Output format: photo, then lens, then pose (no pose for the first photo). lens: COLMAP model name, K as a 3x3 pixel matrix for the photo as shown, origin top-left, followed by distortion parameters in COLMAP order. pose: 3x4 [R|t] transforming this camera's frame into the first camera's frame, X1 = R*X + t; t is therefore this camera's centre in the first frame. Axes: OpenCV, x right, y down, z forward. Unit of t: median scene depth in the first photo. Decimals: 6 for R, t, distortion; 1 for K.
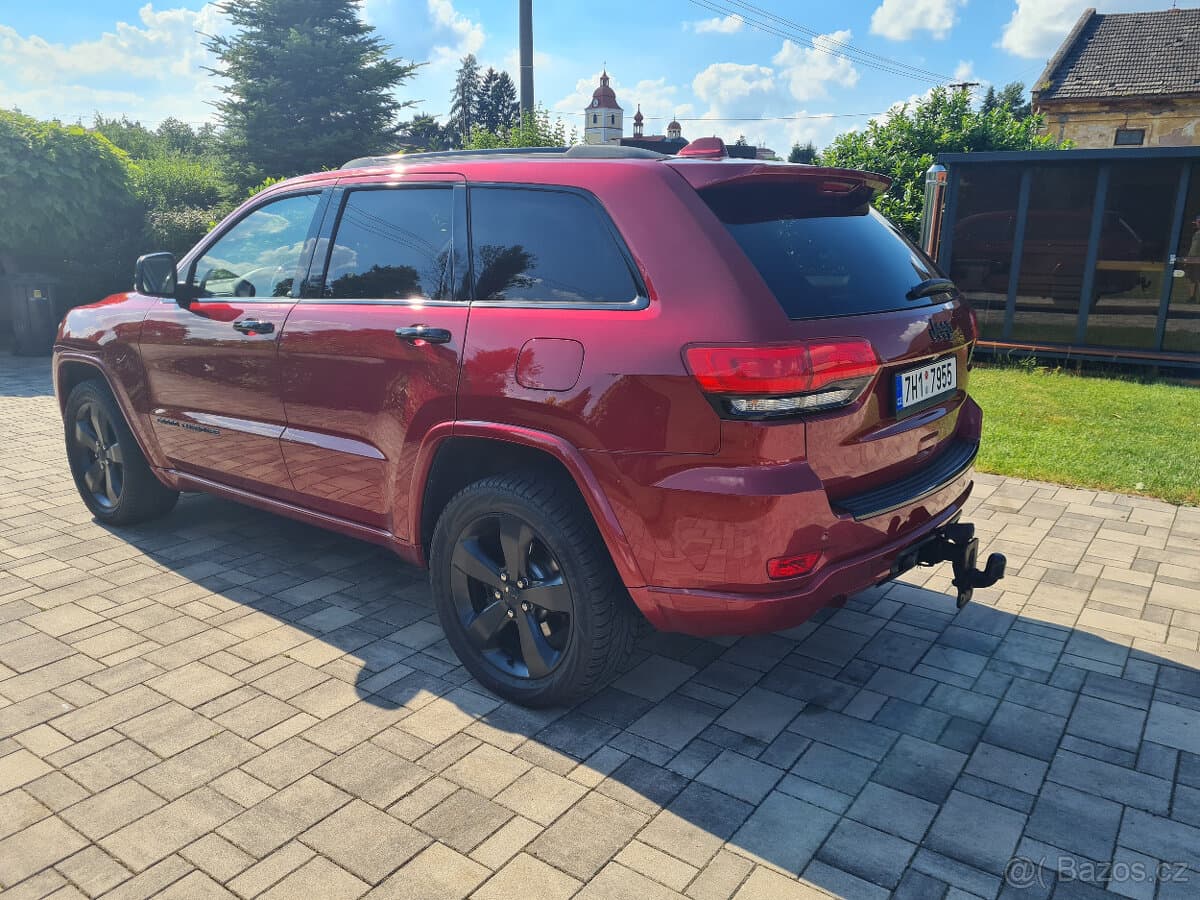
lens RADIAL K [[913.5, 0, 592.0], [0, 913.5, 449.8], [0, 0, 1]] dist [0.052731, -0.044649]
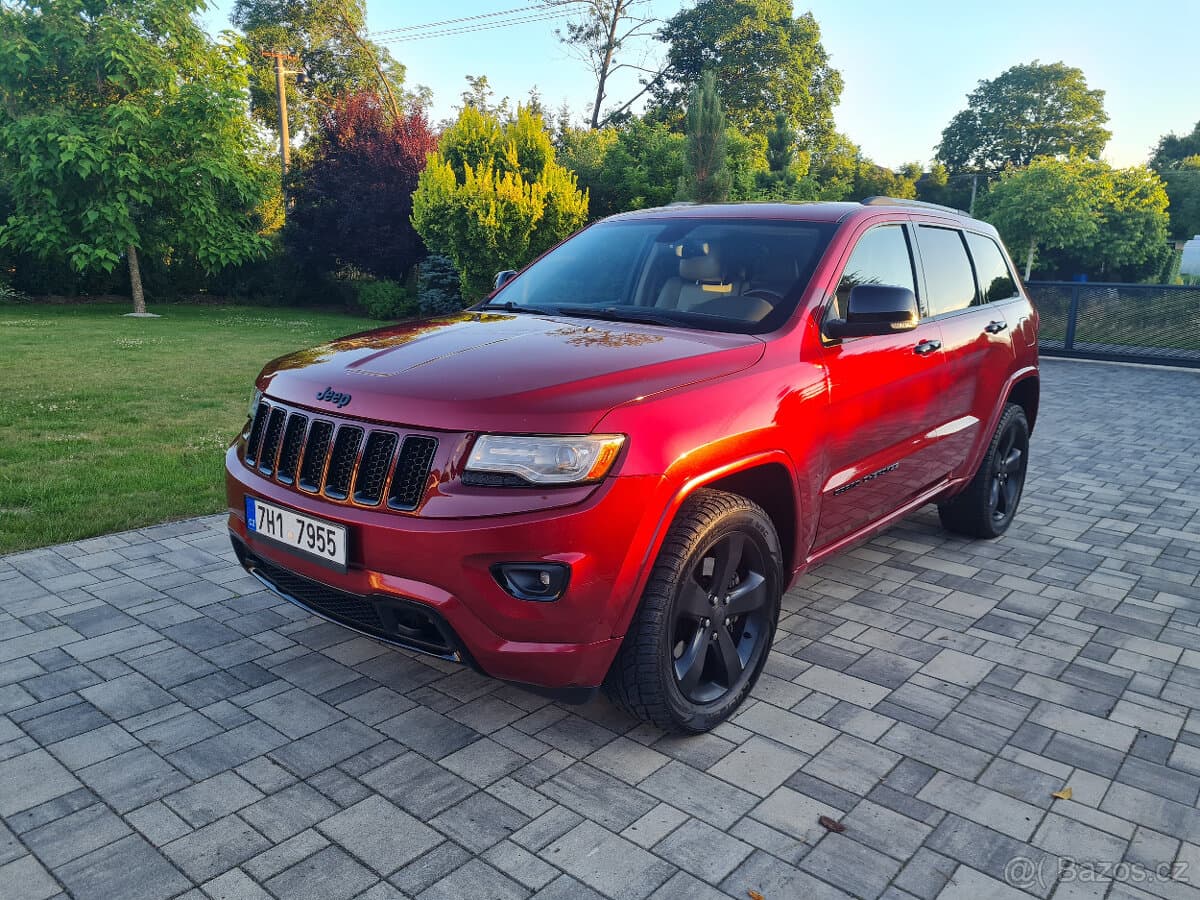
lens RADIAL K [[902.6, 0, 600.0], [0, 902.6, 450.0], [0, 0, 1]] dist [0.054747, -0.046142]
pose [[-0.074464, 0.202534, -0.976440, 1.696236], [-0.265607, 0.939761, 0.215182, -0.144915], [0.961201, 0.275372, -0.016184, 0.688409]]
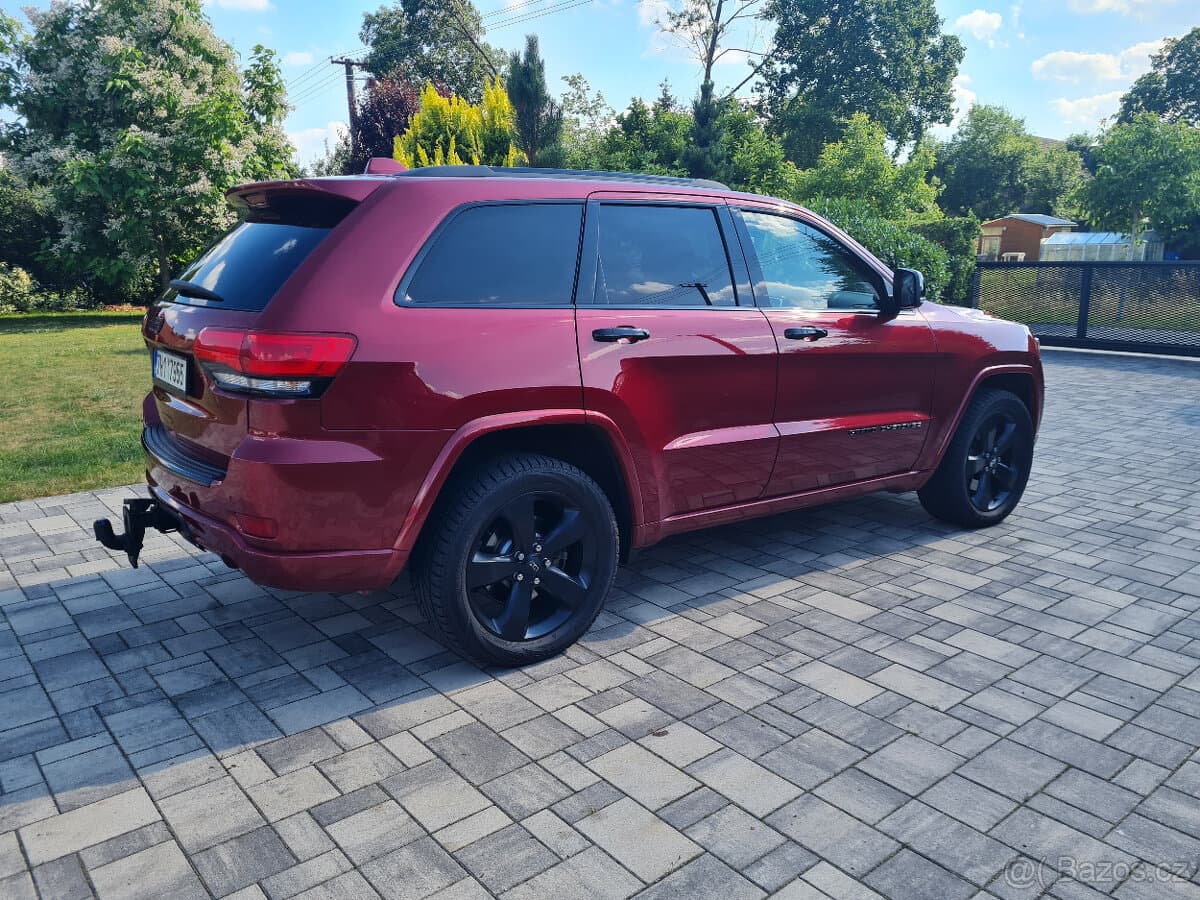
lens RADIAL K [[902.6, 0, 600.0], [0, 902.6, 450.0], [0, 0, 1]] dist [0.054747, -0.046142]
pose [[-0.249336, 0.205564, -0.946348, 1.205108], [-0.228952, 0.936996, 0.263855, -0.364299], [0.940964, 0.282457, -0.186562, 1.597423]]
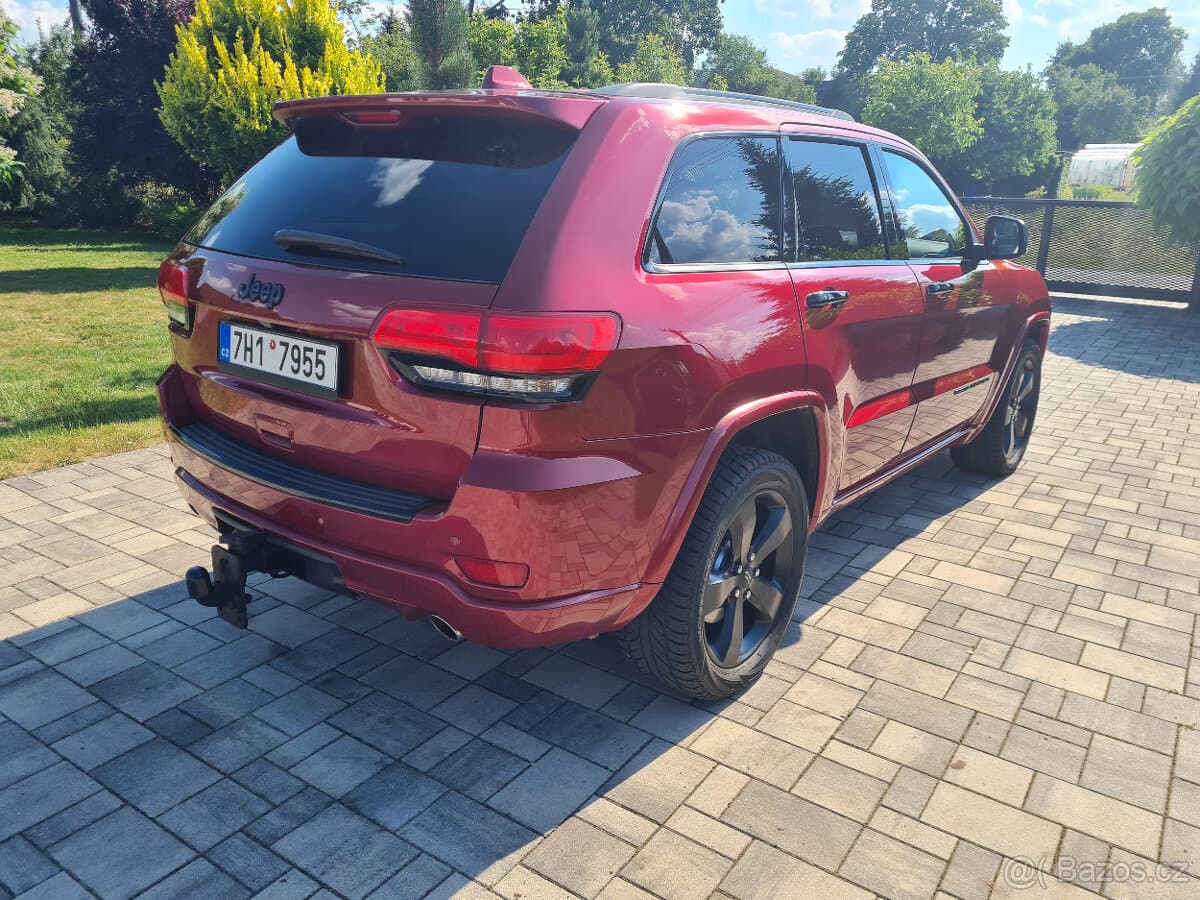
lens RADIAL K [[900.9, 0, 605.8], [0, 900.9, 452.4], [0, 0, 1]] dist [0.040726, -0.023626]
pose [[0.022115, 0.293672, -0.955650, 1.068848], [-0.262678, 0.924007, 0.277869, -0.269491], [0.964630, 0.244883, 0.097575, 1.130157]]
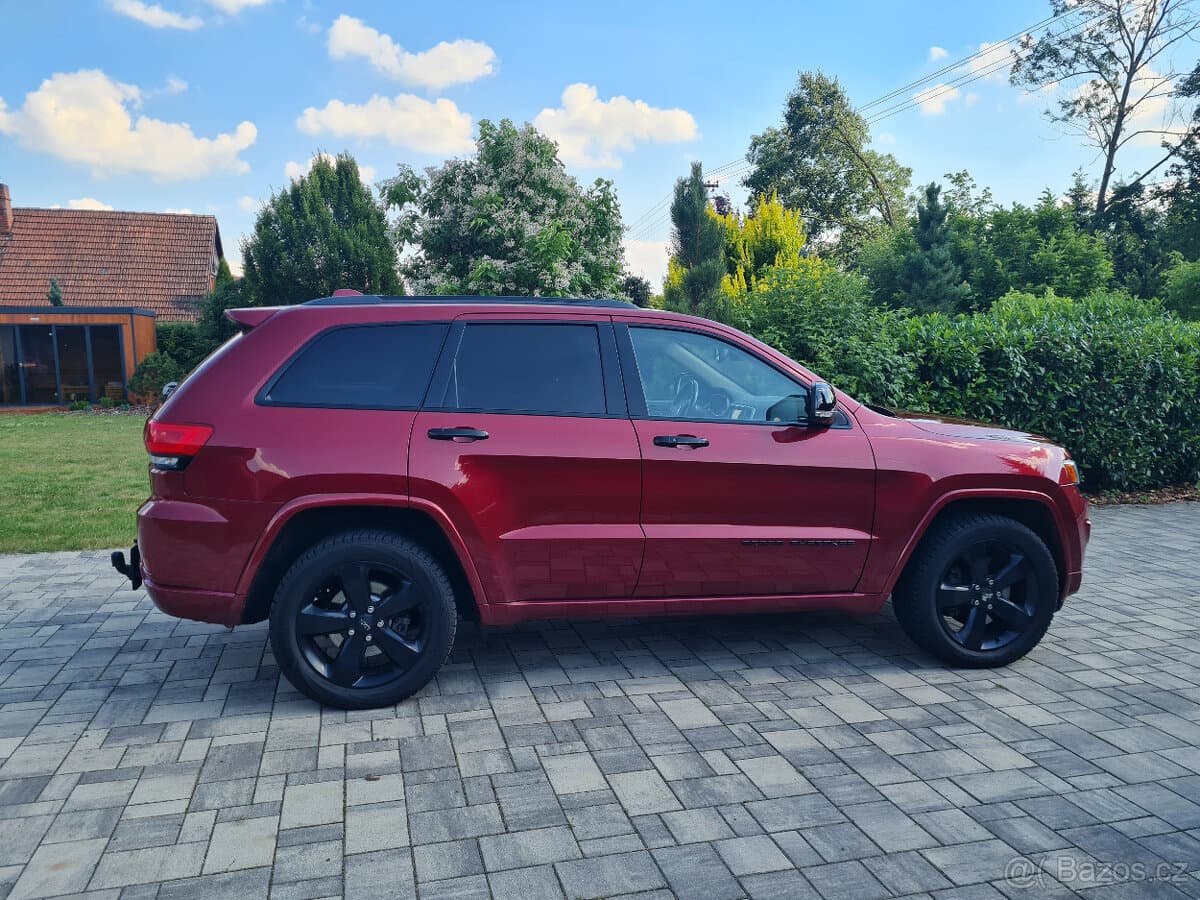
lens RADIAL K [[898.9, 0, 588.6], [0, 898.9, 463.2], [0, 0, 1]] dist [0.060917, -0.051579]
pose [[-0.636749, 0.090534, -0.765737, 0.999505], [-0.184209, 0.946467, 0.265081, -0.534268], [0.748744, 0.309846, -0.585985, 2.236740]]
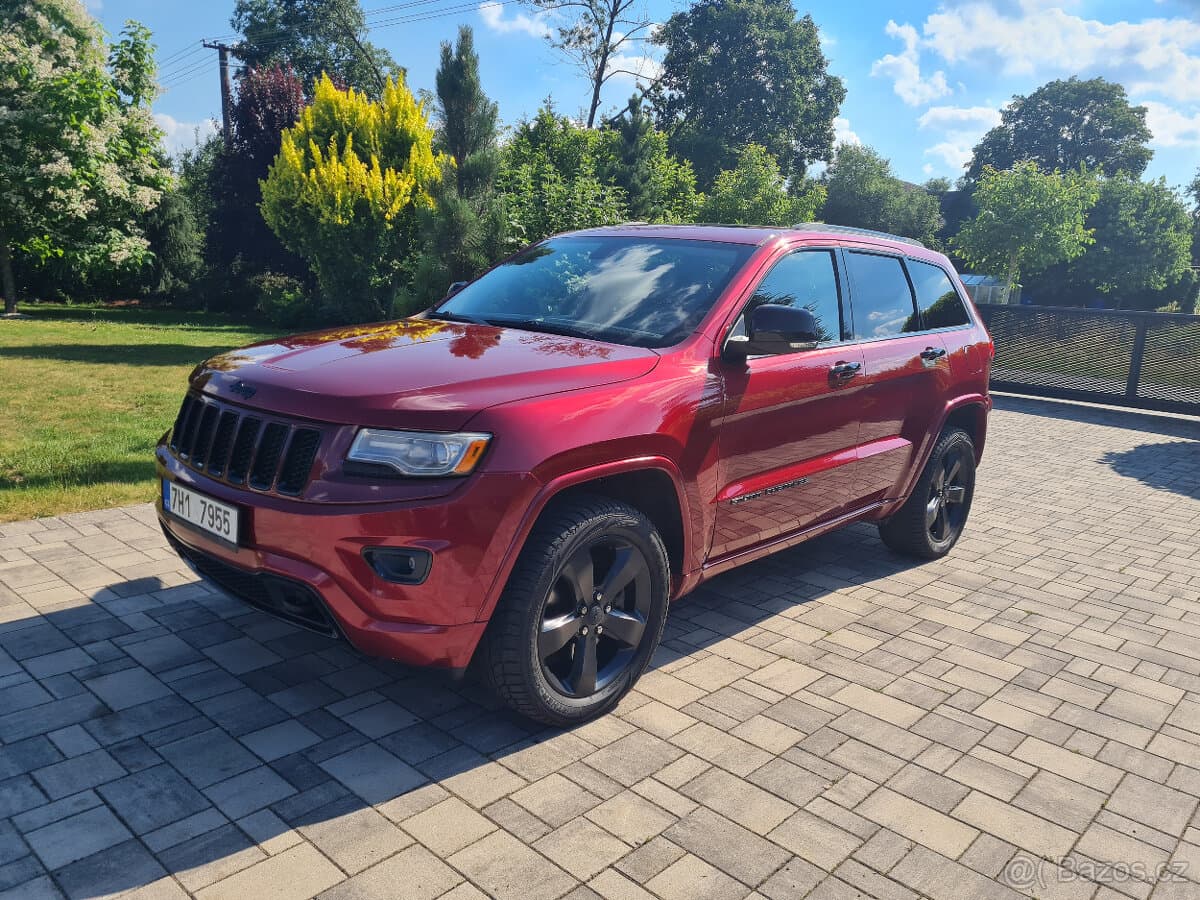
lens RADIAL K [[898.9, 0, 588.6], [0, 898.9, 463.2], [0, 0, 1]] dist [0.060917, -0.051579]
pose [[-0.127594, 0.198590, -0.971742, 1.017286], [-0.286549, 0.930588, 0.227805, -0.321942], [0.949531, 0.307519, -0.061832, 1.397695]]
